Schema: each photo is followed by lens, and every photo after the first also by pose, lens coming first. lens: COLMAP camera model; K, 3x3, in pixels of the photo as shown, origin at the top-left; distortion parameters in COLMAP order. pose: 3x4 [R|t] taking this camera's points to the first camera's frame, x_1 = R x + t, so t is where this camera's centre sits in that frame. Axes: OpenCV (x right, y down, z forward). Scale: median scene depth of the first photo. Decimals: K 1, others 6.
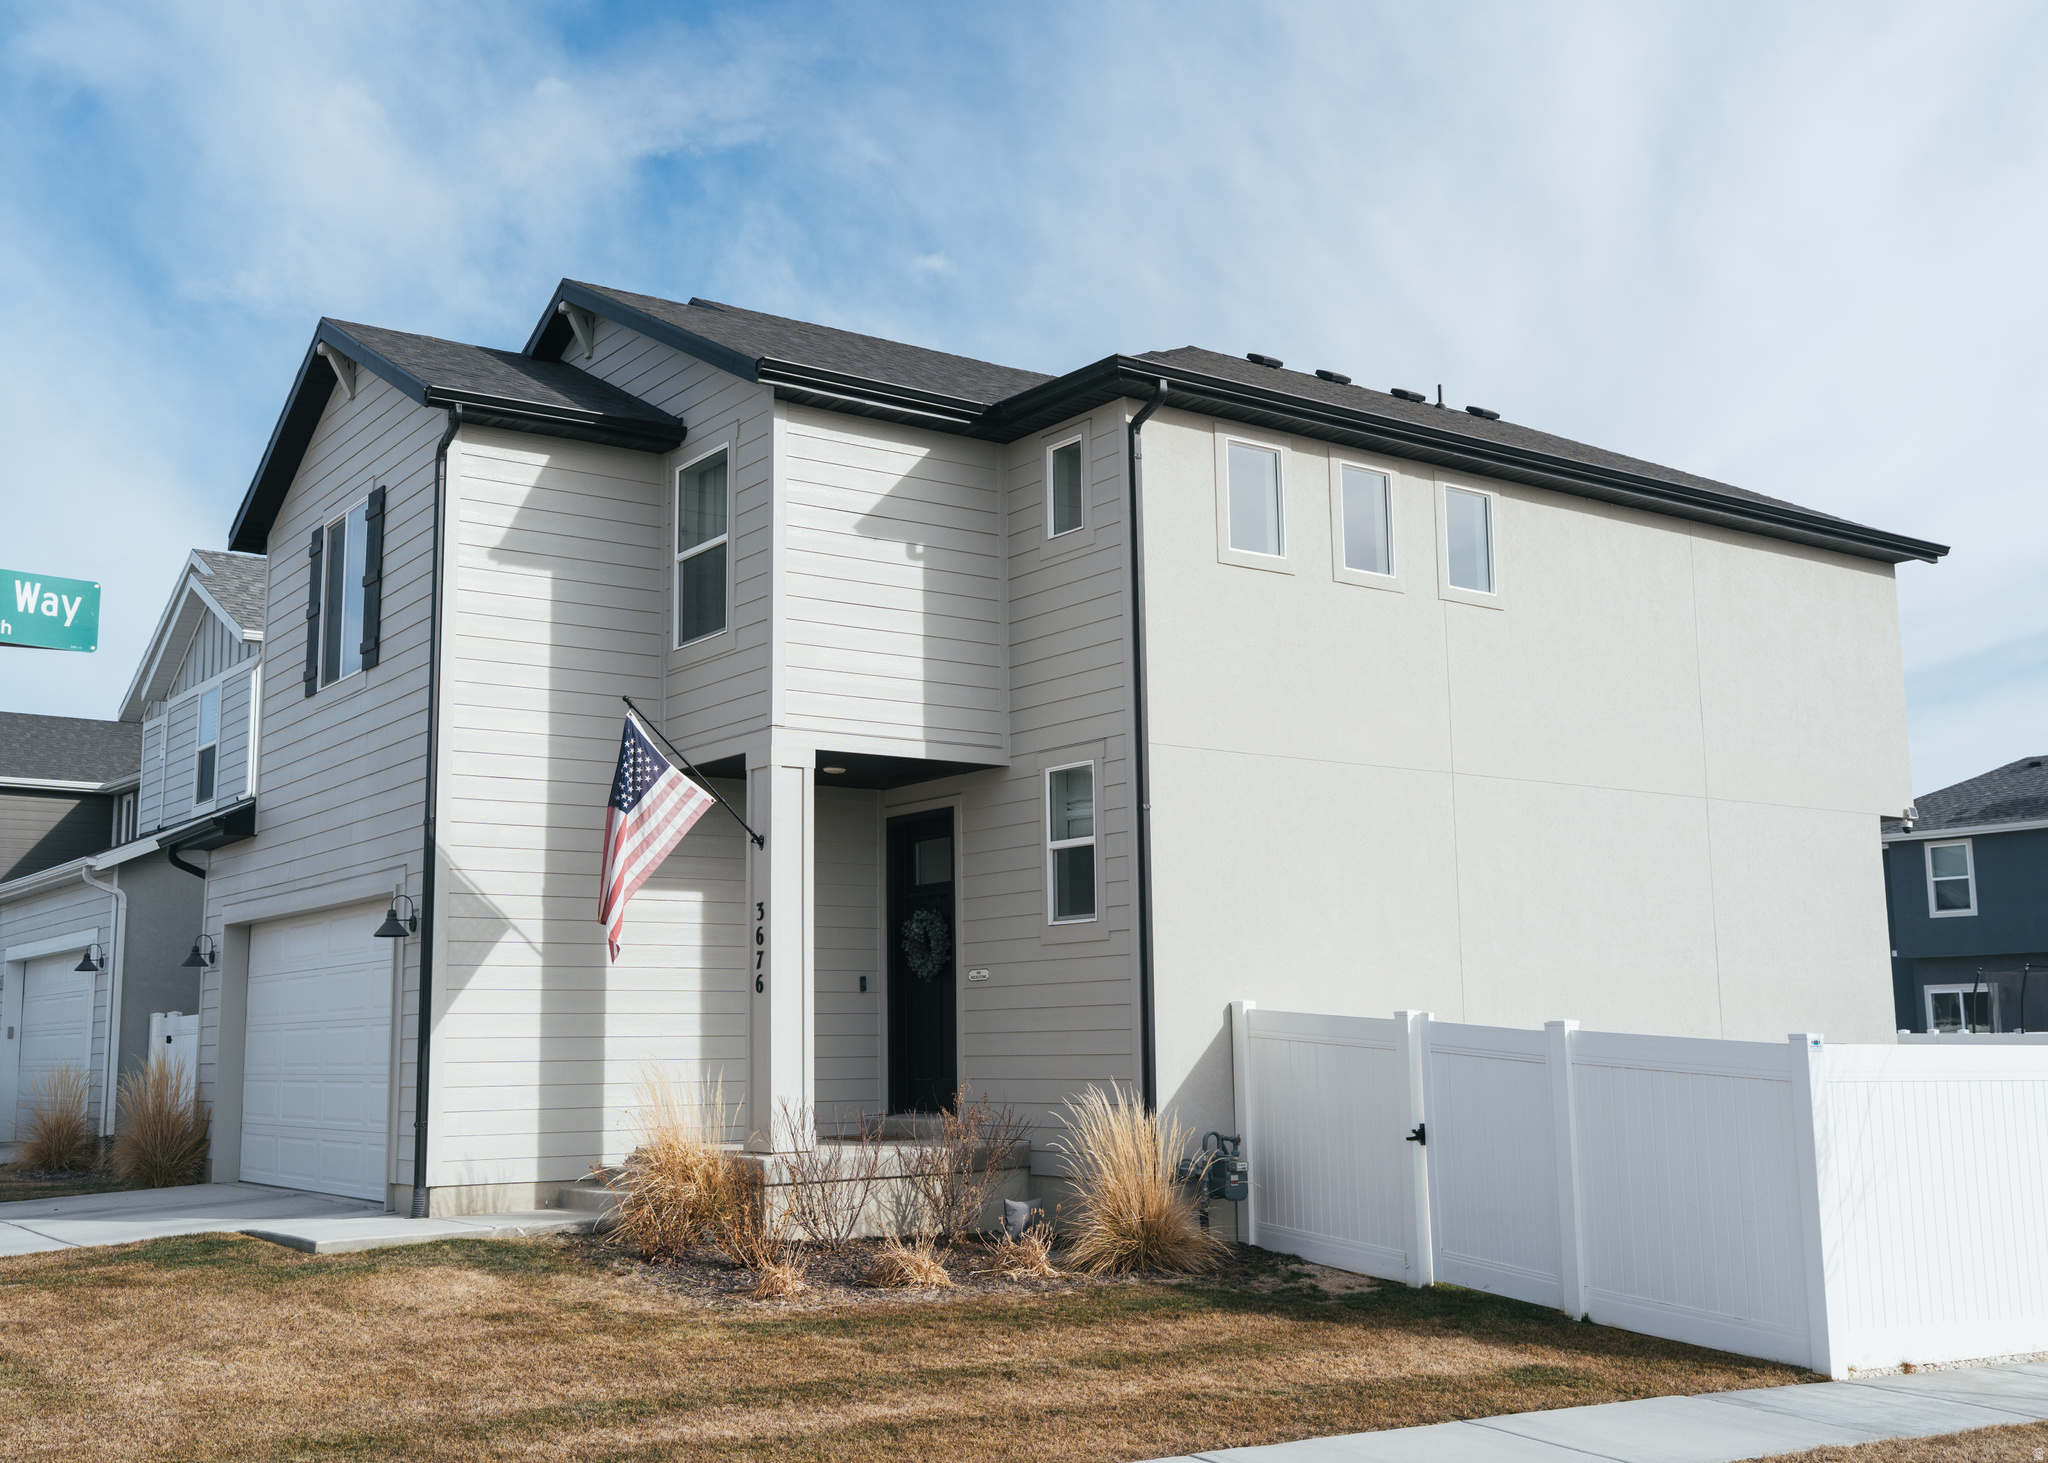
lens RADIAL K [[2111.2, 0, 1050.4], [0, 2111.2, 730.4], [0, 0, 1]] dist [-0.004261, -0.002091]
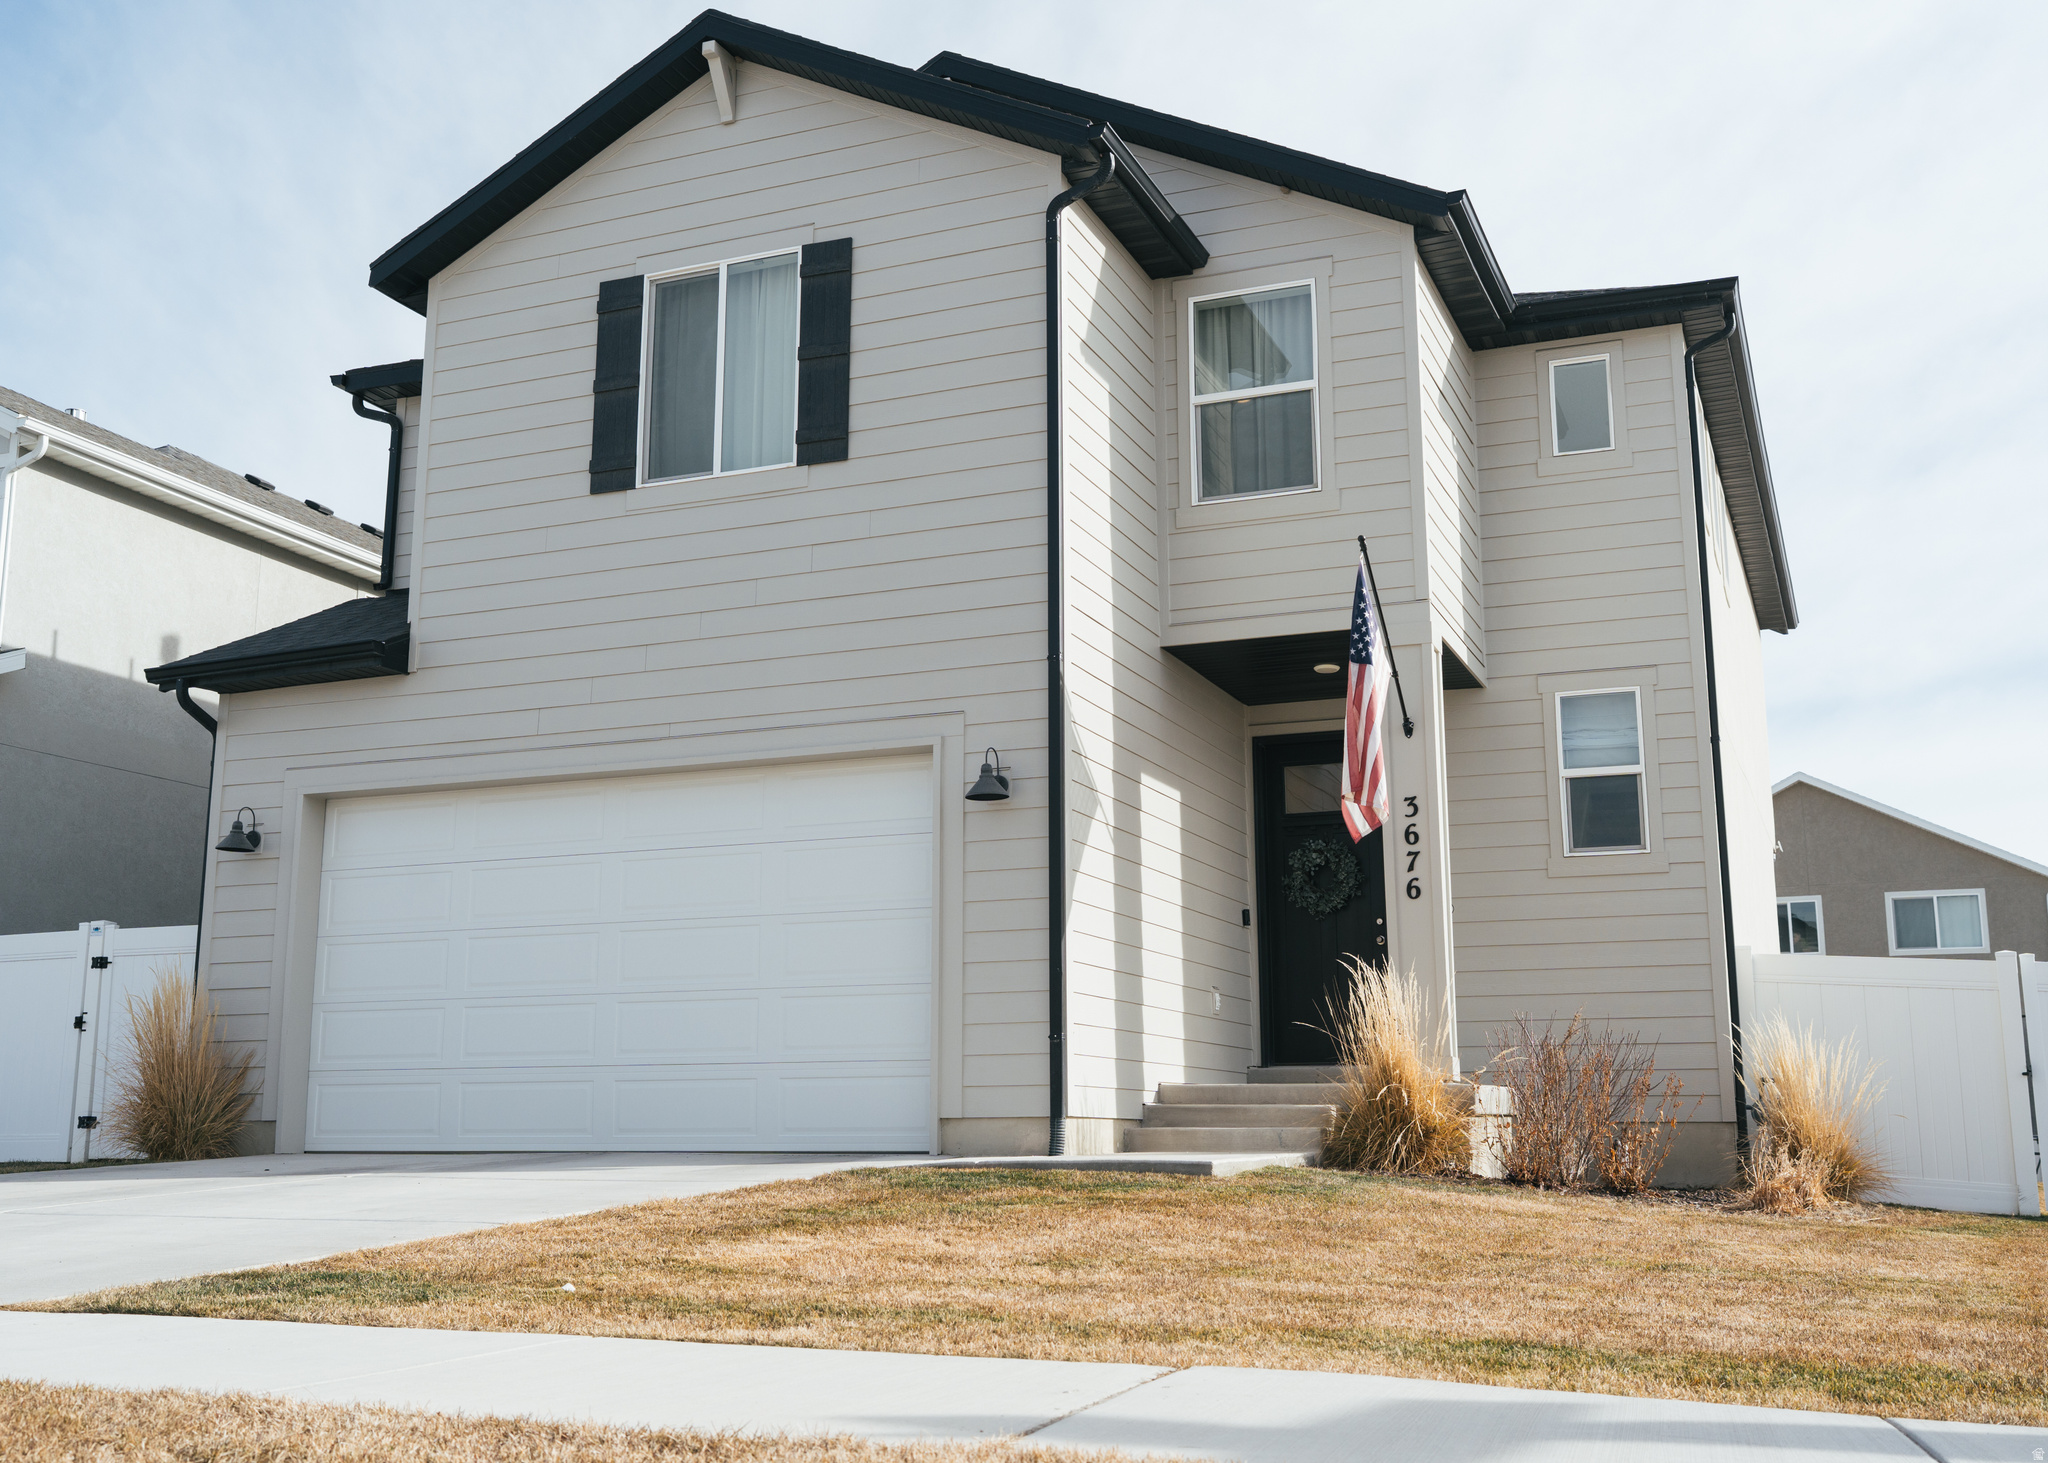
lens RADIAL K [[2007.8, 0, 1024.0], [0, 2007.8, 731.5], [0, 0, 1]] dist [0.002761, -0.003648]
pose [[0.850489, 0.116453, 0.512939, -0.645265], [-0.089209, 0.992991, -0.077525, 0.122769], [-0.518372, 0.020176, 0.854917, 0.344416]]
